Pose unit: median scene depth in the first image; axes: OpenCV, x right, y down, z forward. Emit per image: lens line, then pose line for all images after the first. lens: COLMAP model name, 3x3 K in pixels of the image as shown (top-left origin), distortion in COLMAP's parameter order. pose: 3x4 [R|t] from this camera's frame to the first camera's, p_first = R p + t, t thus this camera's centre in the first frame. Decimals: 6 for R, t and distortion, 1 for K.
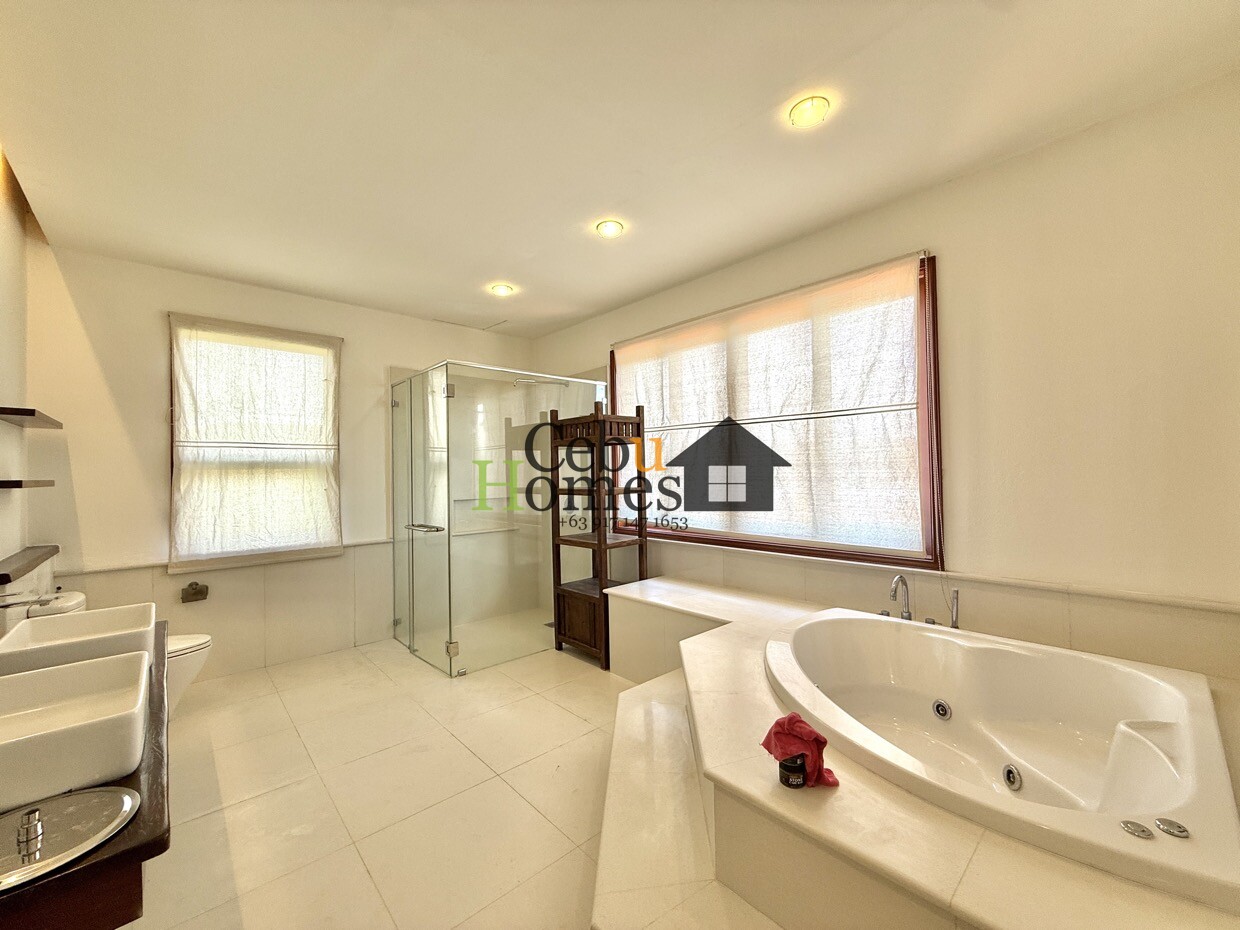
lens RADIAL K [[492.4, 0, 620.0], [0, 492.4, 465.0], [0, 0, 1]] dist [0.001611, -0.002339]
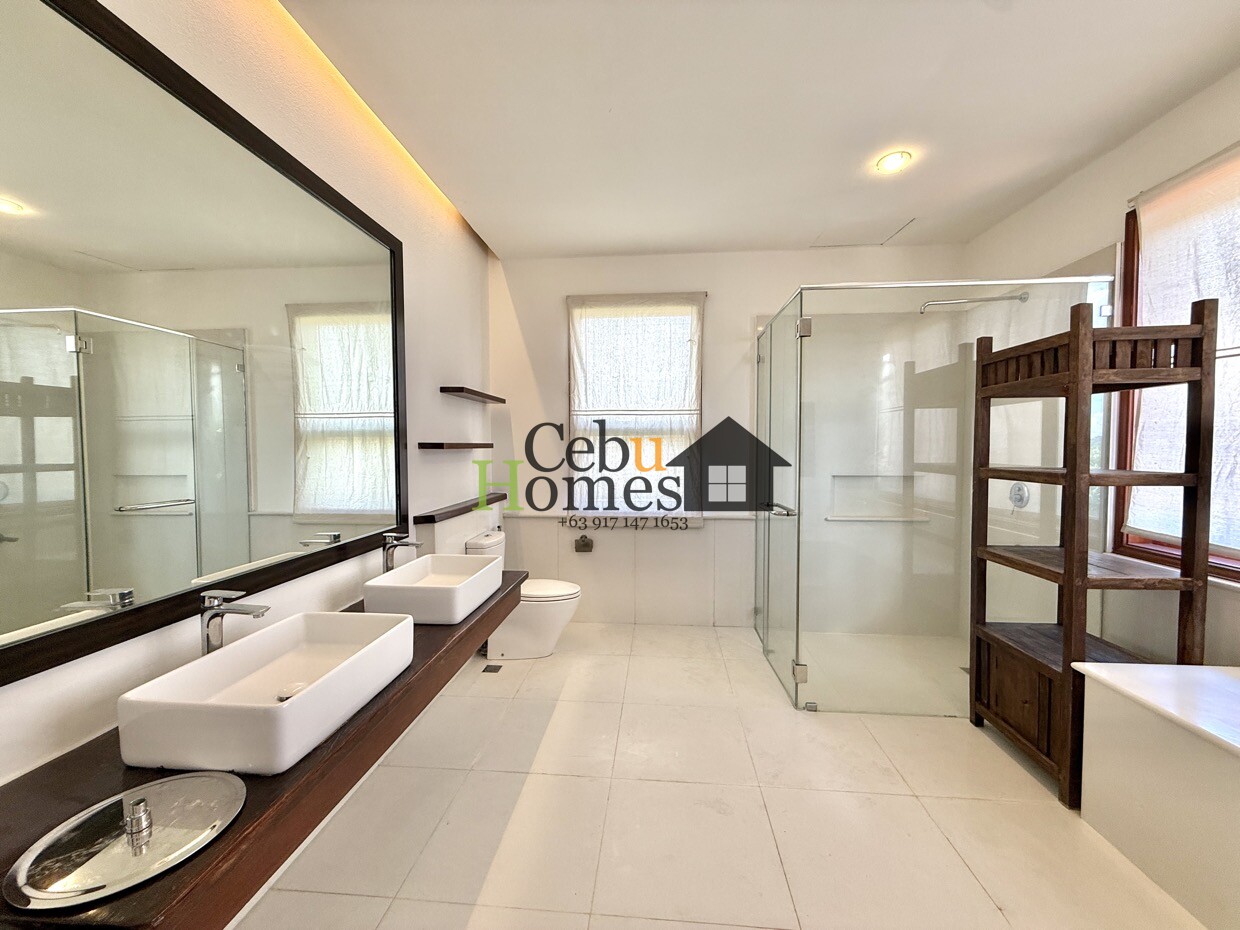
lens RADIAL K [[492.4, 0, 620.0], [0, 492.4, 465.0], [0, 0, 1]] dist [0.001611, -0.002339]
pose [[0.675643, 0.044537, -0.735882, 0.015309], [0.003100, 0.997993, 0.063247, 0.004929], [0.737222, -0.045013, 0.674149, 0.265318]]
